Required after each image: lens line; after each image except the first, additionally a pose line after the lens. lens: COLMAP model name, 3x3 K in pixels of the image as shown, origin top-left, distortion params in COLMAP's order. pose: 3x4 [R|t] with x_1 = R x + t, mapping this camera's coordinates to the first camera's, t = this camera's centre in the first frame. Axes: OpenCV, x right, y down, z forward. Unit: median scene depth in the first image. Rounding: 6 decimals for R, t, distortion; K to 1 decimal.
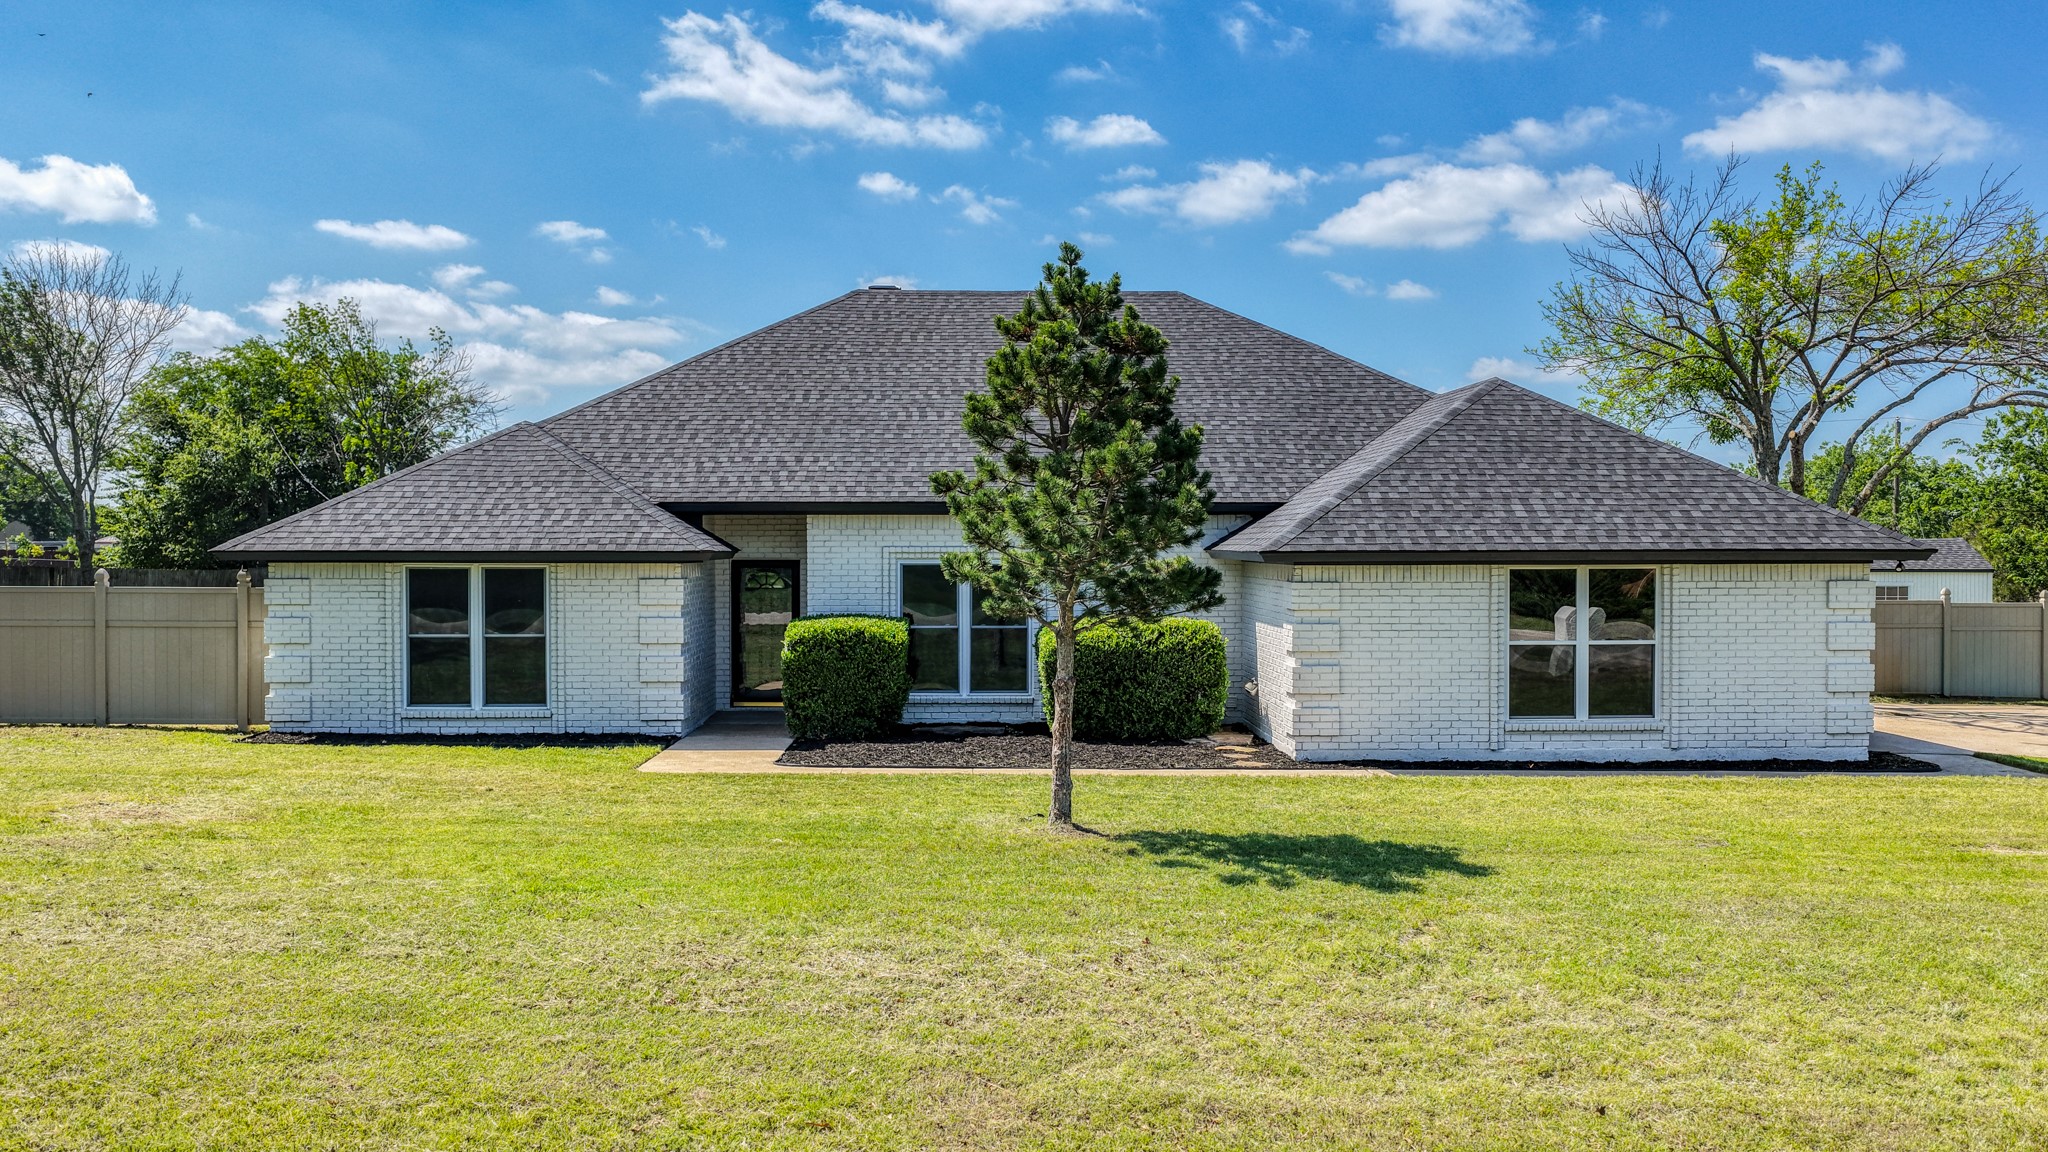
lens RADIAL K [[1733.4, 0, 1024.0], [0, 1733.4, 576.0], [0, 0, 1]] dist [-0.006185, -0.003900]
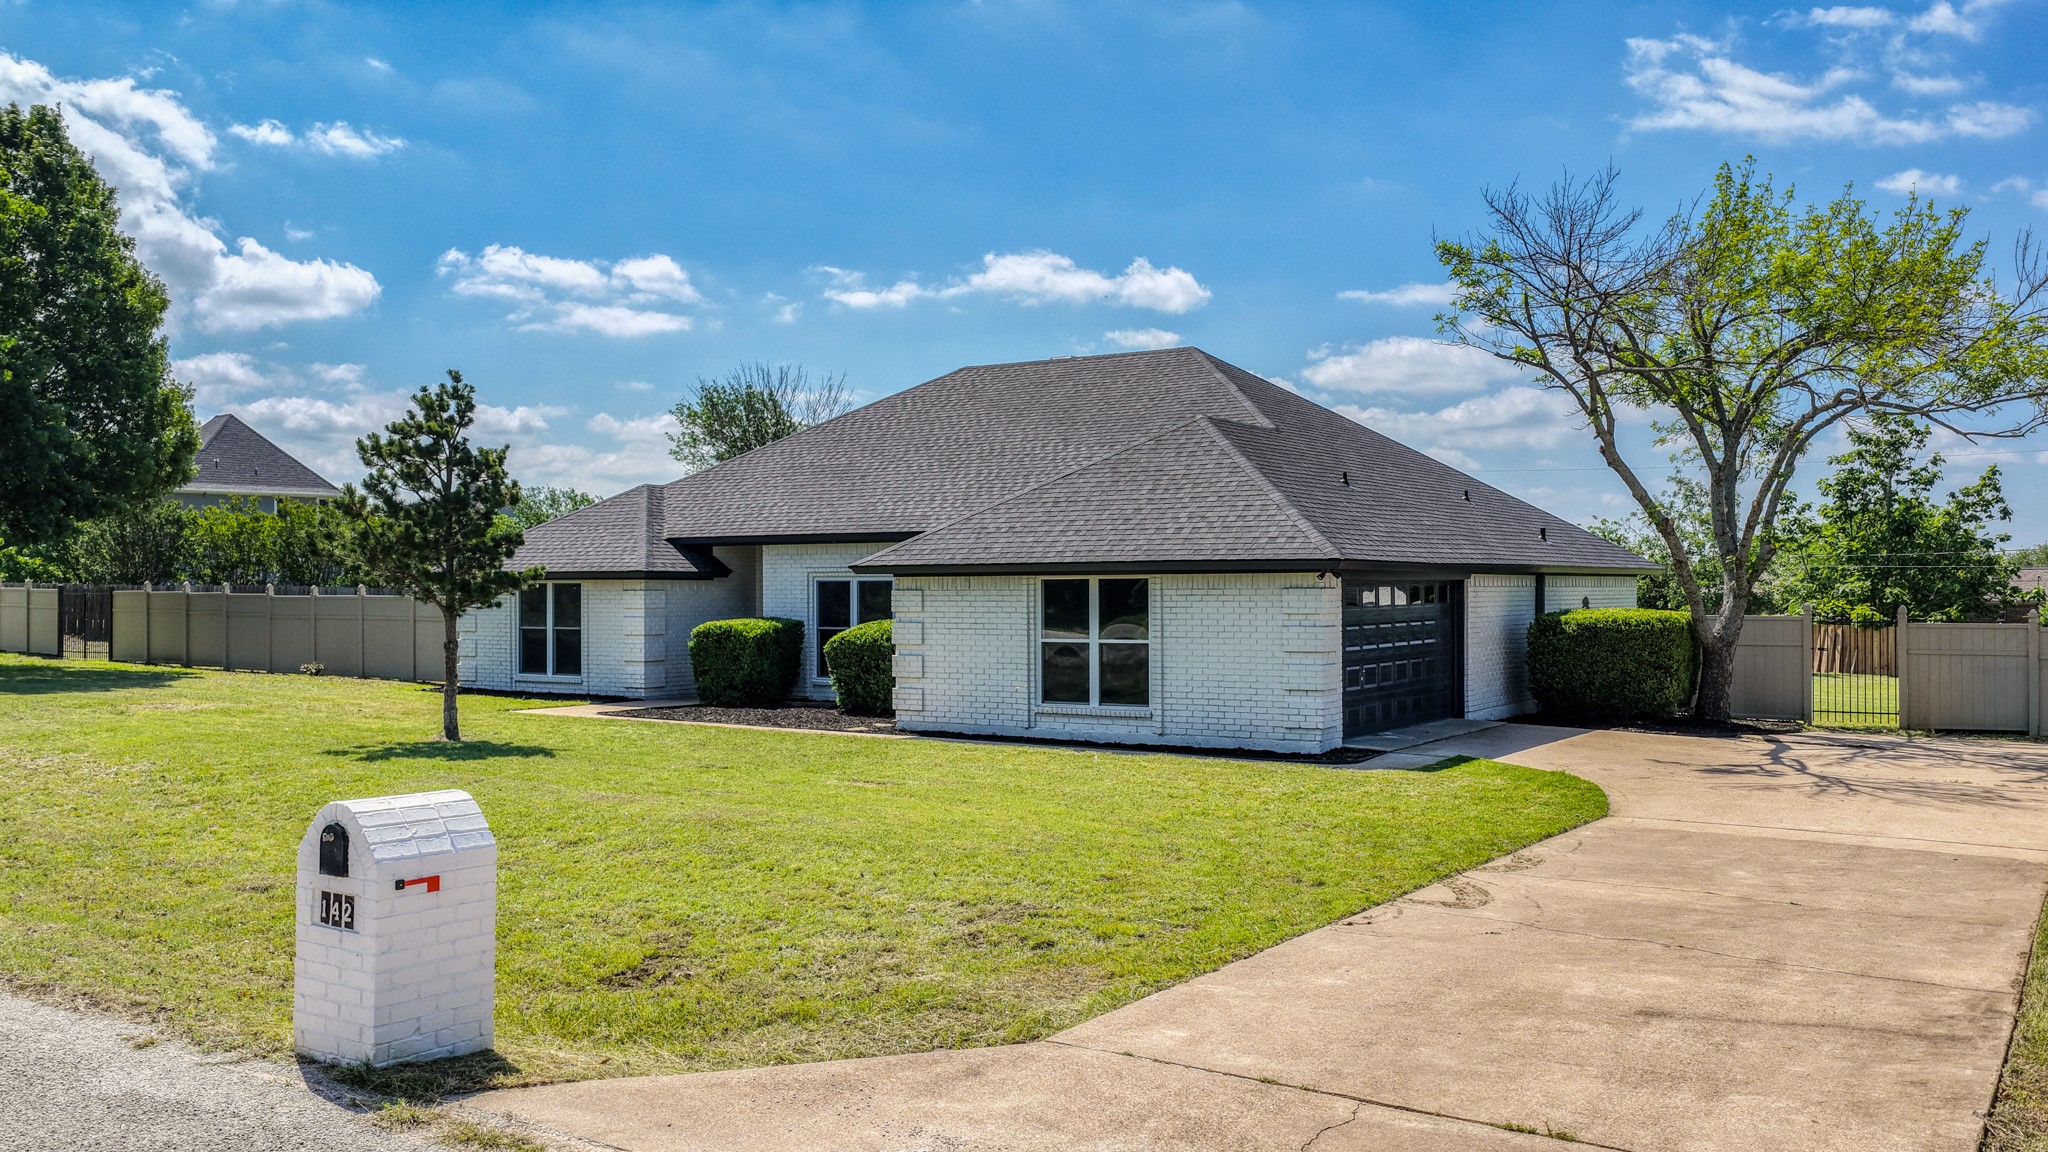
lens RADIAL K [[1733.4, 0, 1024.0], [0, 1733.4, 576.0], [0, 0, 1]] dist [-0.006185, -0.003900]
pose [[0.814482, -0.006040, -0.580158, 0.897067], [-0.009207, 0.999685, -0.023335, 0.020725], [0.580116, 0.024347, 0.814170, 0.008970]]
